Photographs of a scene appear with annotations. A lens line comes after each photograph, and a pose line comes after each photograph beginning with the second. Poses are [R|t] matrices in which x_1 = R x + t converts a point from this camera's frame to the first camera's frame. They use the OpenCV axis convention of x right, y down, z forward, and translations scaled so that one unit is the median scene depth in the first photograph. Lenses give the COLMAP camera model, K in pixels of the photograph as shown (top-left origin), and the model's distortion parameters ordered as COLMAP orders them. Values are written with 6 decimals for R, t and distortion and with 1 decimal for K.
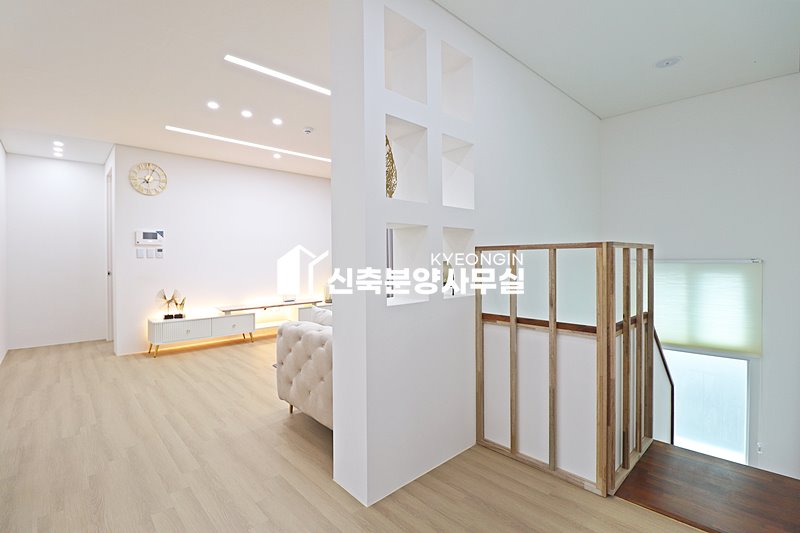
lens RADIAL K [[370.2, 0, 396.0], [0, 370.2, 261.0], [0, 0, 1]] dist [0.000605, -0.013439]
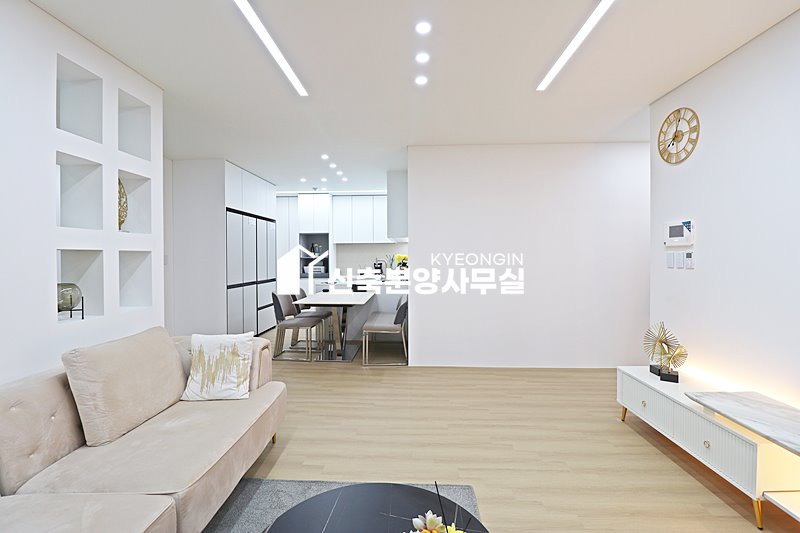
lens RADIAL K [[370.2, 0, 396.0], [0, 370.2, 261.0], [0, 0, 1]] dist [0.000605, -0.013439]
pose [[-0.714476, 0.022140, -0.699309, 0.097585], [0.005194, 0.999639, 0.026342, -0.047724], [0.699640, 0.015189, -0.714334, 1.396312]]
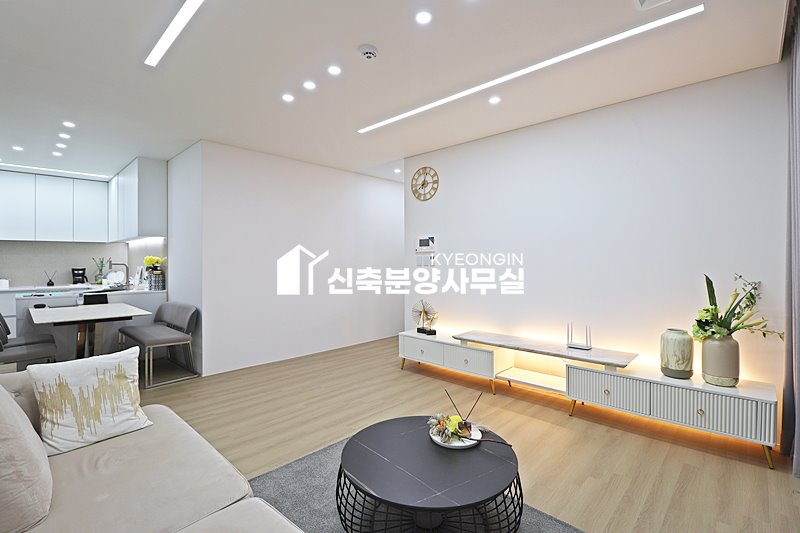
lens RADIAL K [[370.2, 0, 396.0], [0, 370.2, 261.0], [0, 0, 1]] dist [0.000605, -0.013439]
pose [[0.055383, 0.009525, -0.998420, 0.367351], [-0.005579, 0.999942, 0.009230, -0.036397], [0.998450, 0.005059, 0.055433, 1.098619]]
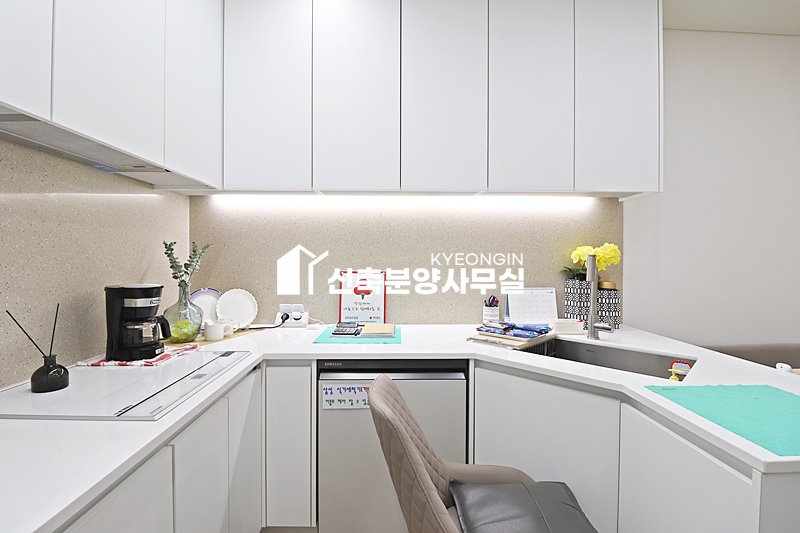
lens RADIAL K [[370.2, 0, 396.0], [0, 370.2, 261.0], [0, 0, 1]] dist [0.000605, -0.013439]
pose [[0.748683, 0.021311, -0.662586, -0.864725], [-0.014129, 0.999769, 0.016190, -0.017384], [0.662778, -0.002760, 0.748811, -0.290457]]
